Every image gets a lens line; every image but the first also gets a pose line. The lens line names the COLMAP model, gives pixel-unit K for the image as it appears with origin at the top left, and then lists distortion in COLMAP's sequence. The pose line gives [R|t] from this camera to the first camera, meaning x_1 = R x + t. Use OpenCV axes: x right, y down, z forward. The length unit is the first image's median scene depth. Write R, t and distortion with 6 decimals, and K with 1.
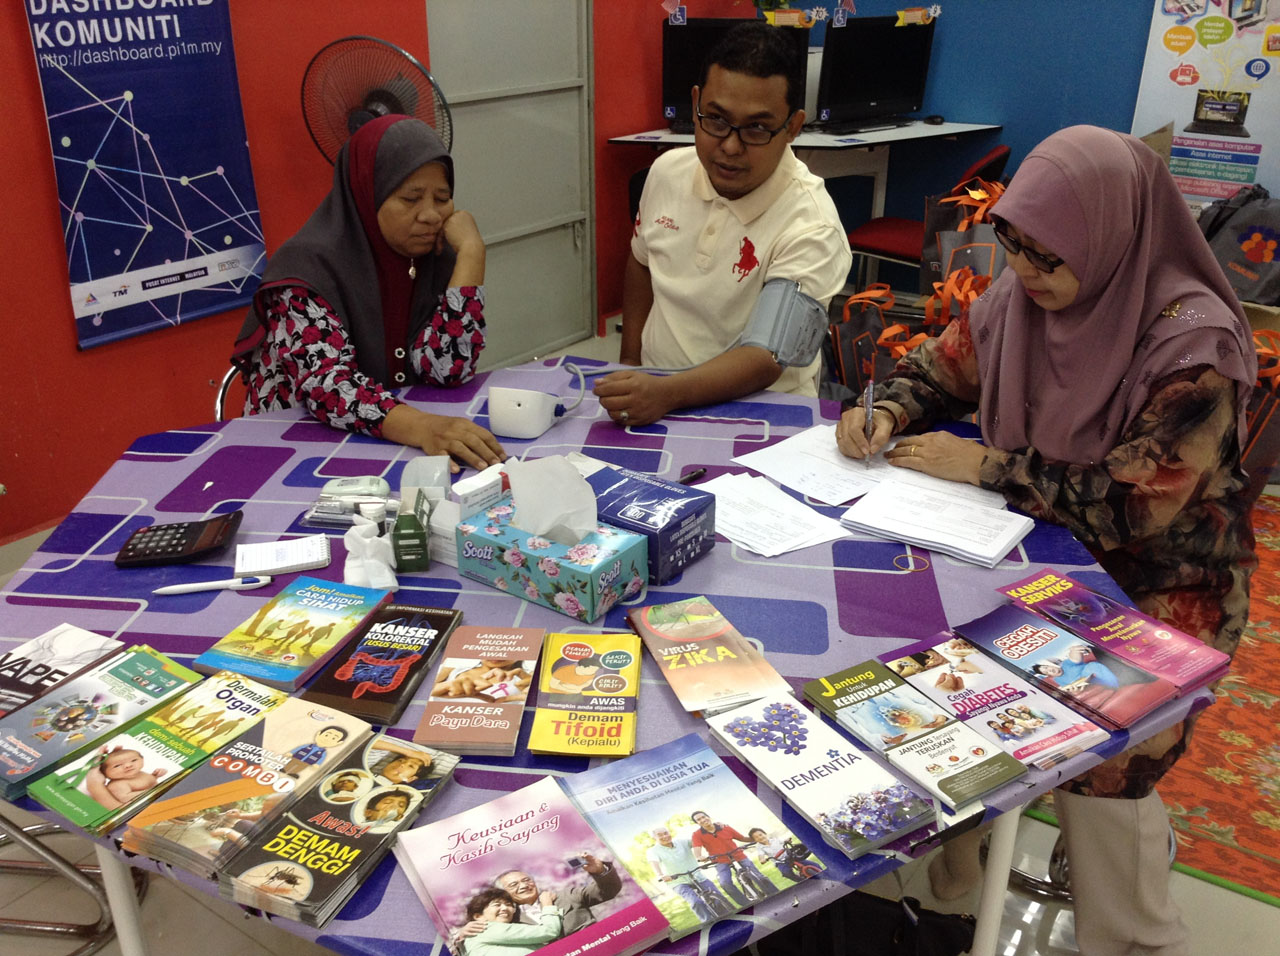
lens RADIAL K [[1101.7, 0, 640.0], [0, 1101.7, 478.0], [0, 0, 1]] dist [0.059455, -0.205479]
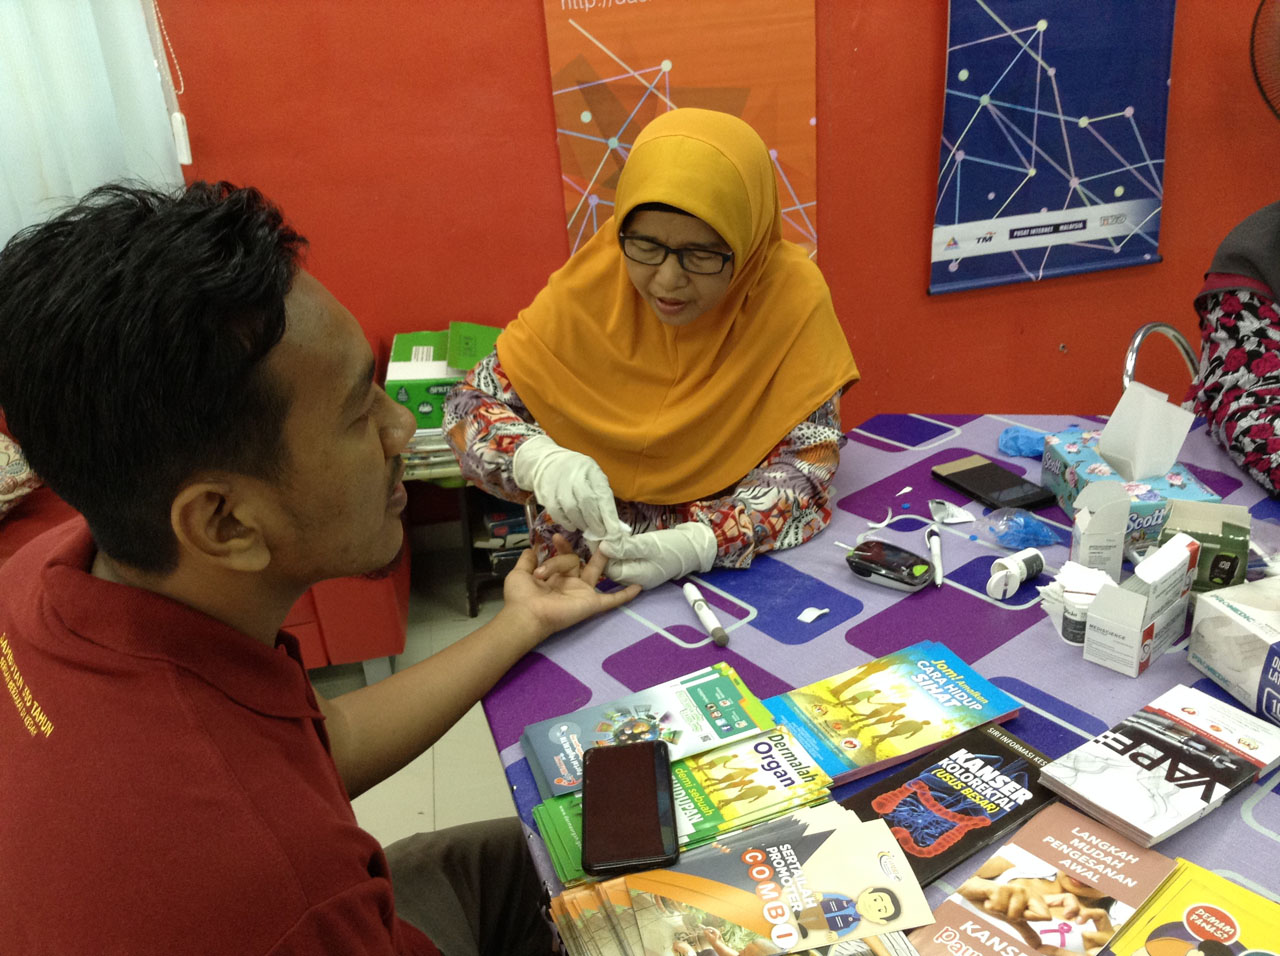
lens RADIAL K [[1101.7, 0, 640.0], [0, 1101.7, 478.0], [0, 0, 1]] dist [0.059455, -0.205479]
pose [[0.674941, 0.251802, -0.693578, 0.040158], [-0.207804, 0.966791, 0.148772, -0.050762], [0.708006, 0.043716, 0.704852, 0.133528]]
